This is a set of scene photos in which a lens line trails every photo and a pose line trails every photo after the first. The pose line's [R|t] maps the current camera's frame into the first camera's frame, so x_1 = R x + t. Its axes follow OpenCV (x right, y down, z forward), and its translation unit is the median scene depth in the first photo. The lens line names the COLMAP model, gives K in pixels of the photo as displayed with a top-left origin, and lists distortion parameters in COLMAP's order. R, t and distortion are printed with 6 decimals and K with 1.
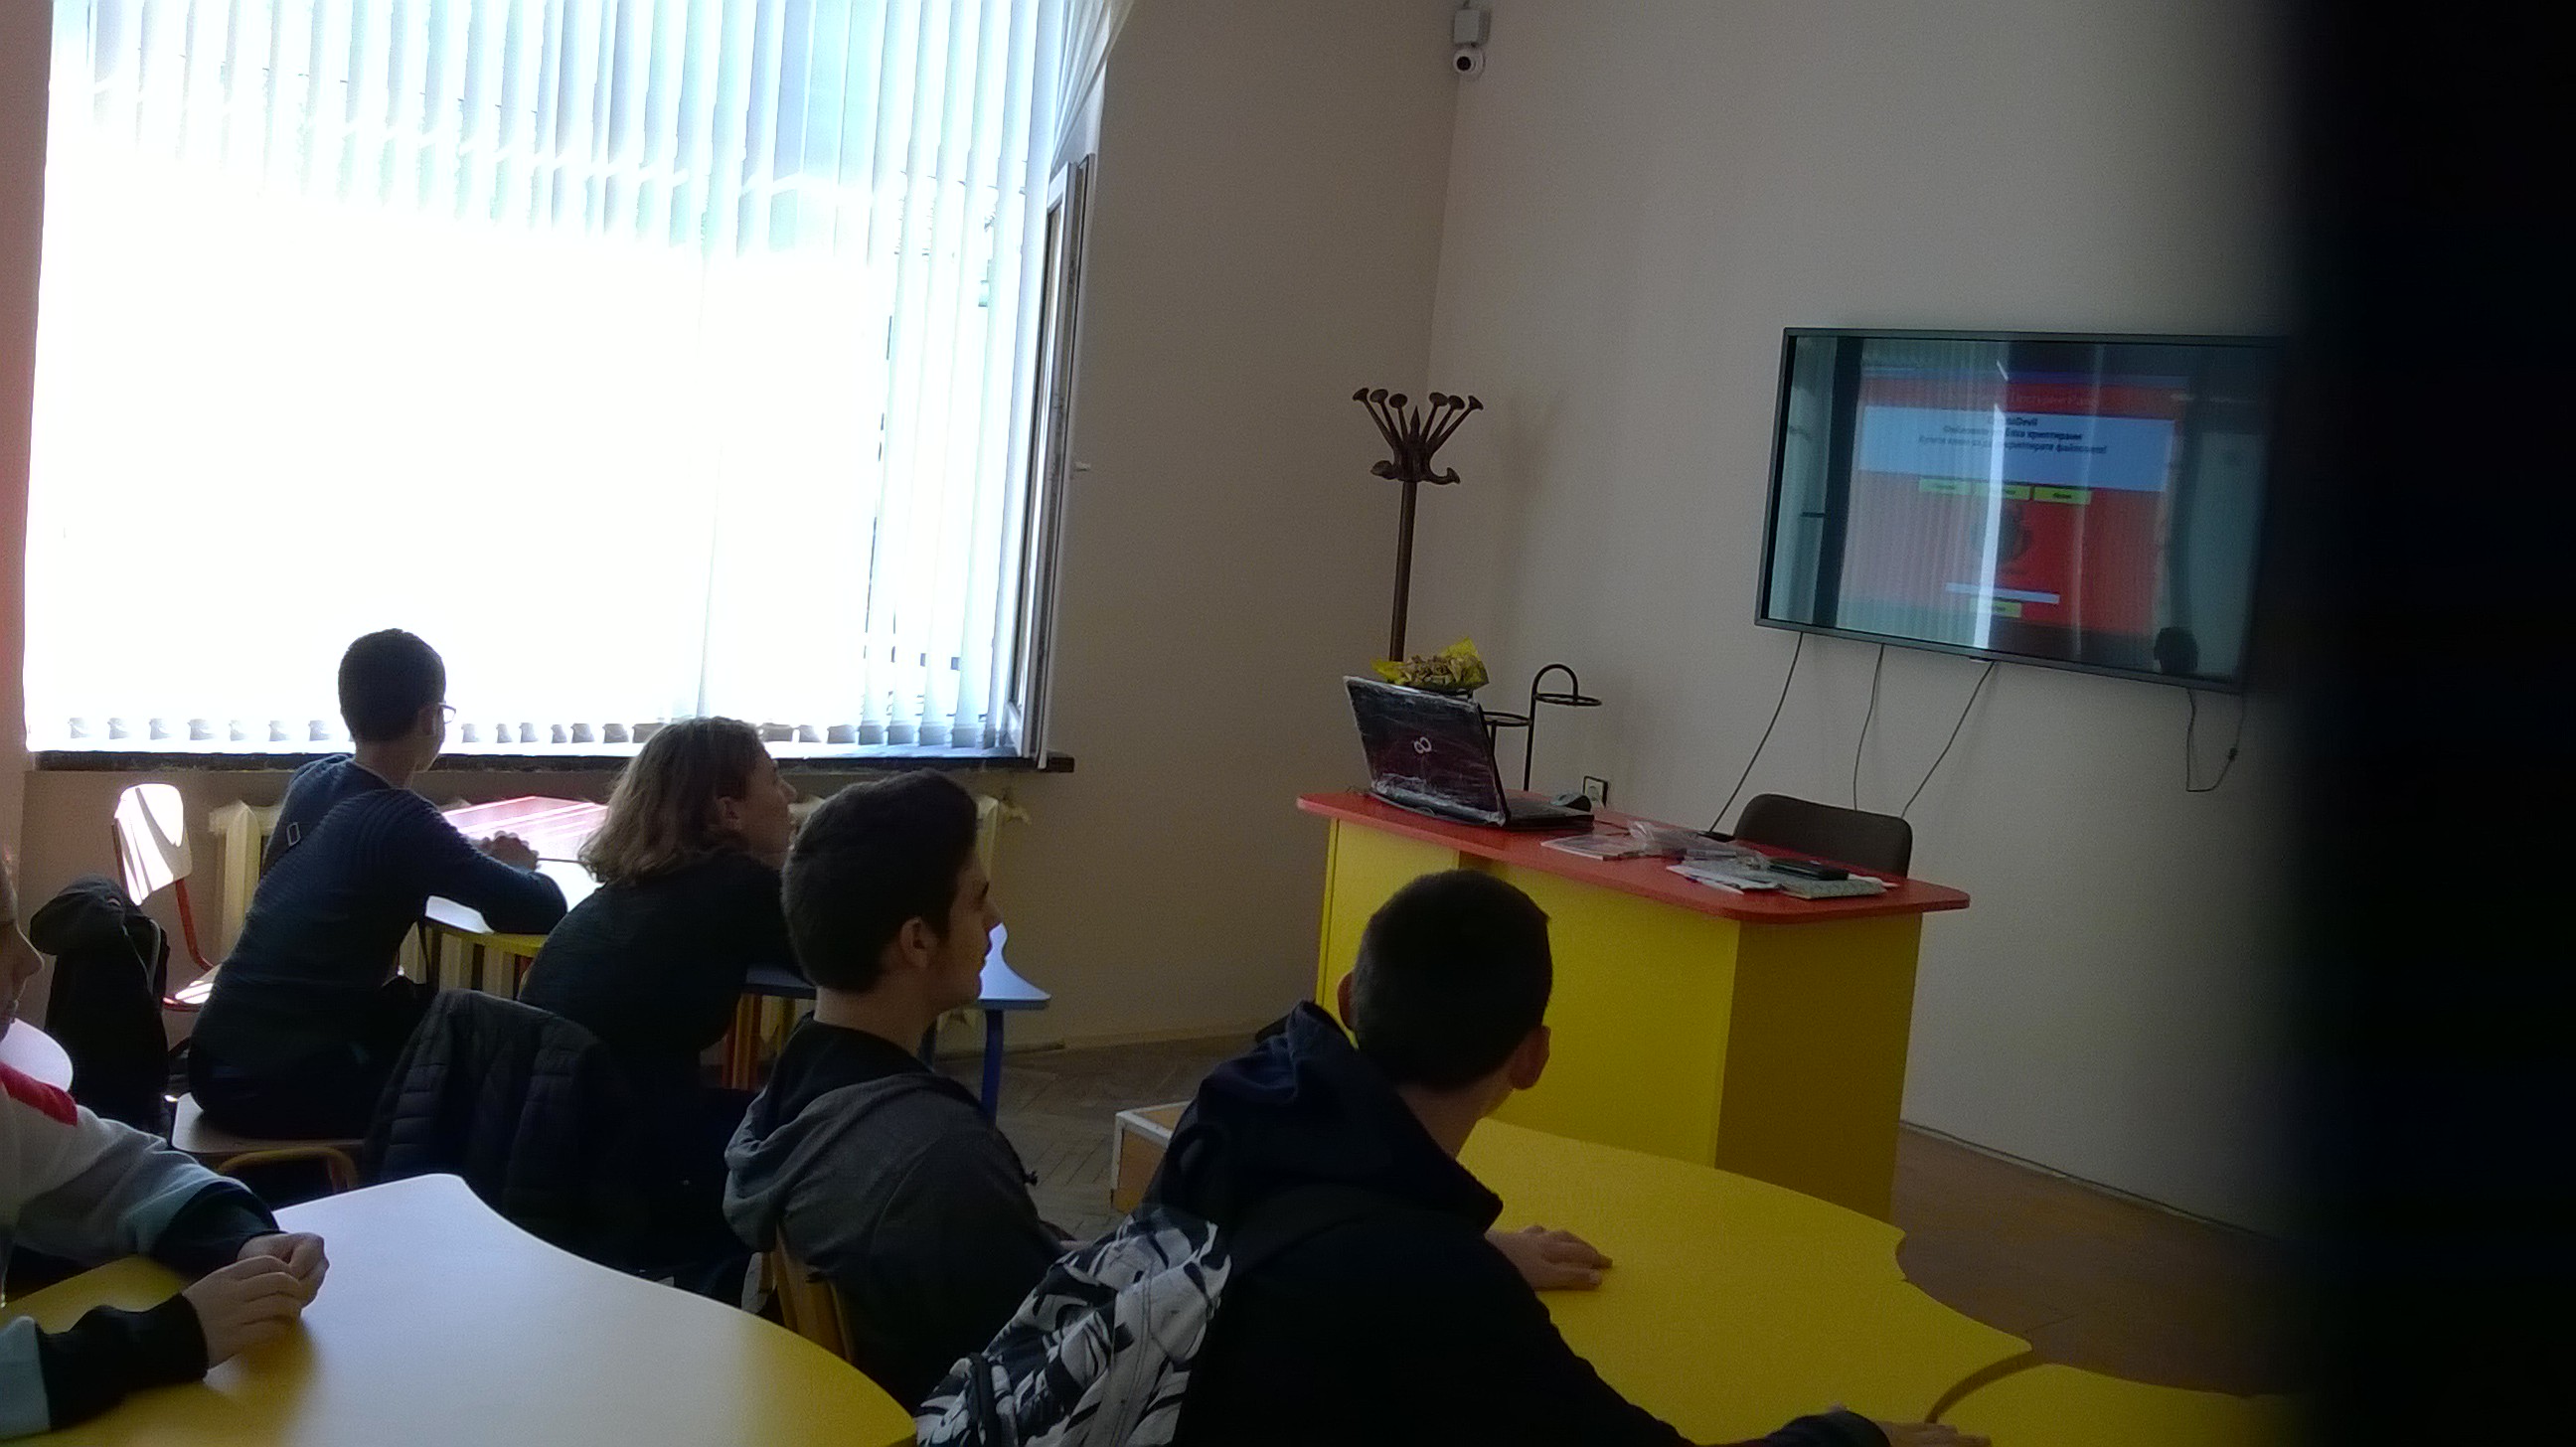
lens RADIAL K [[2316.9, 0, 1301.7], [0, 2316.9, 672.5], [0, 0, 1]] dist [0.094366, -0.286696]
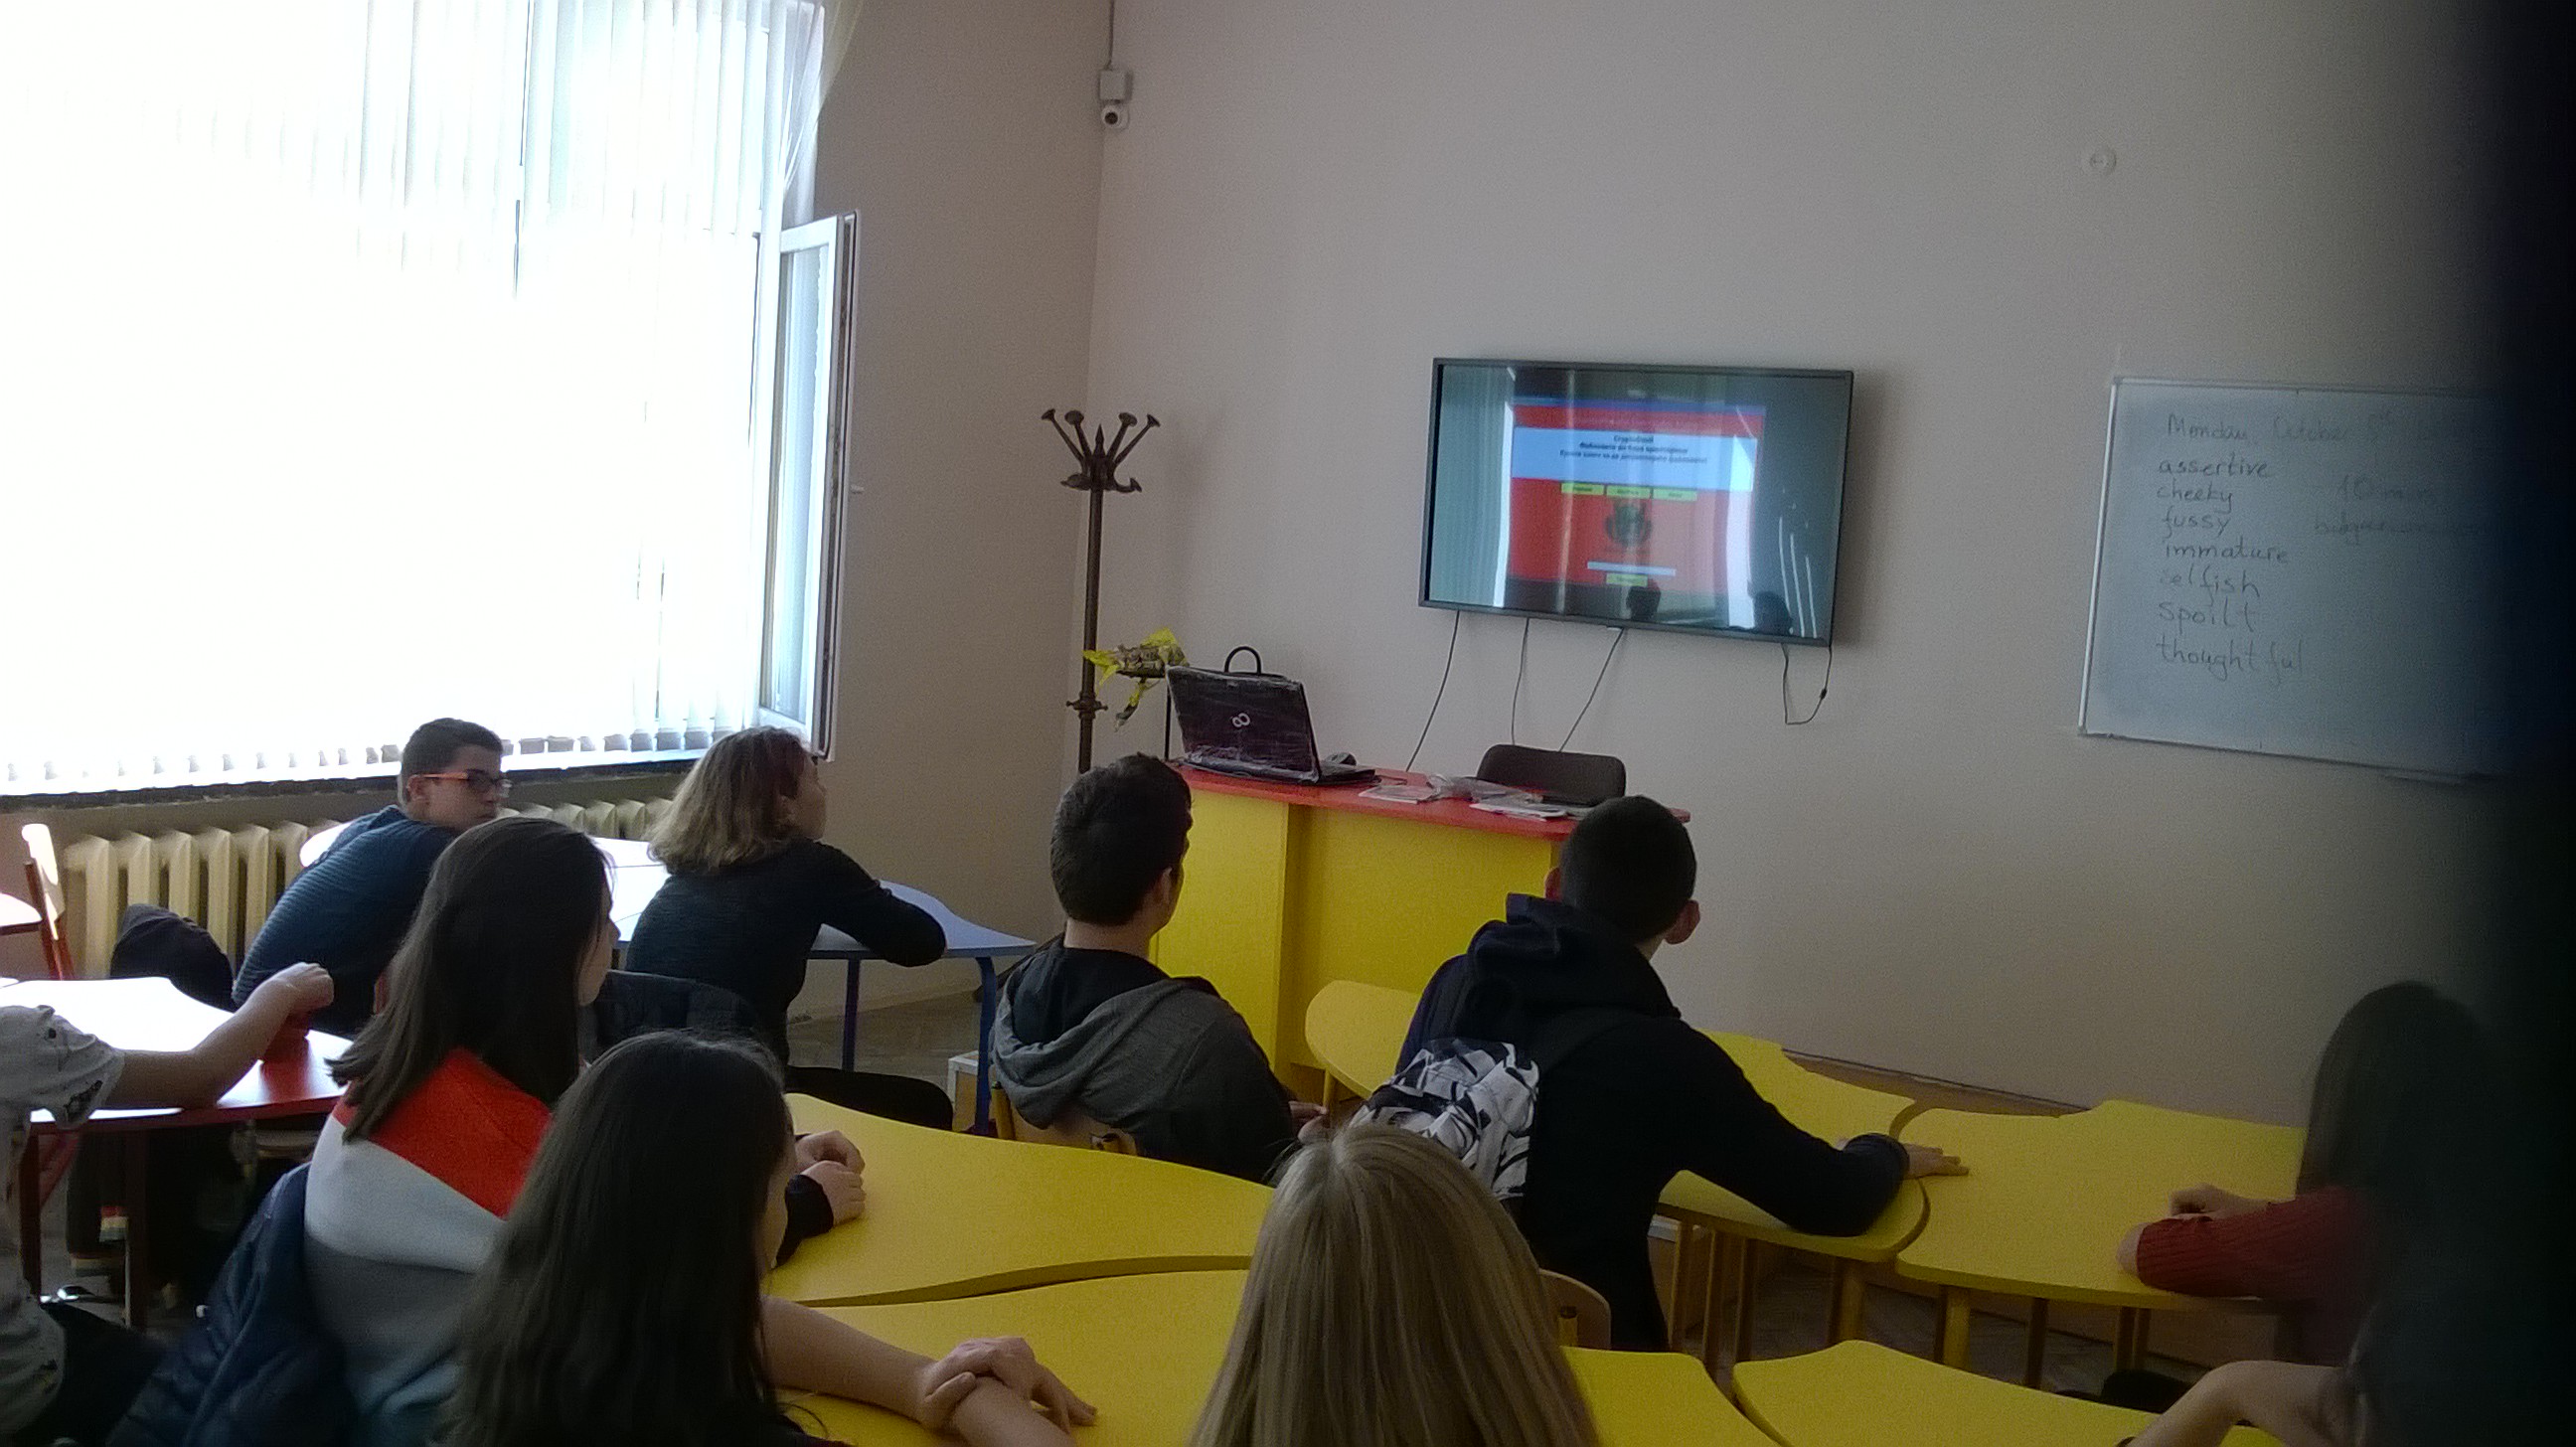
lens RADIAL K [[2316.9, 0, 1301.7], [0, 2316.9, 672.5], [0, 0, 1]] dist [0.094366, -0.286696]
pose [[0.960809, -0.049482, 0.272759, -0.244759], [0.046475, 0.998767, 0.017476, -0.013066], [-0.273287, -0.004115, 0.961924, -0.167355]]
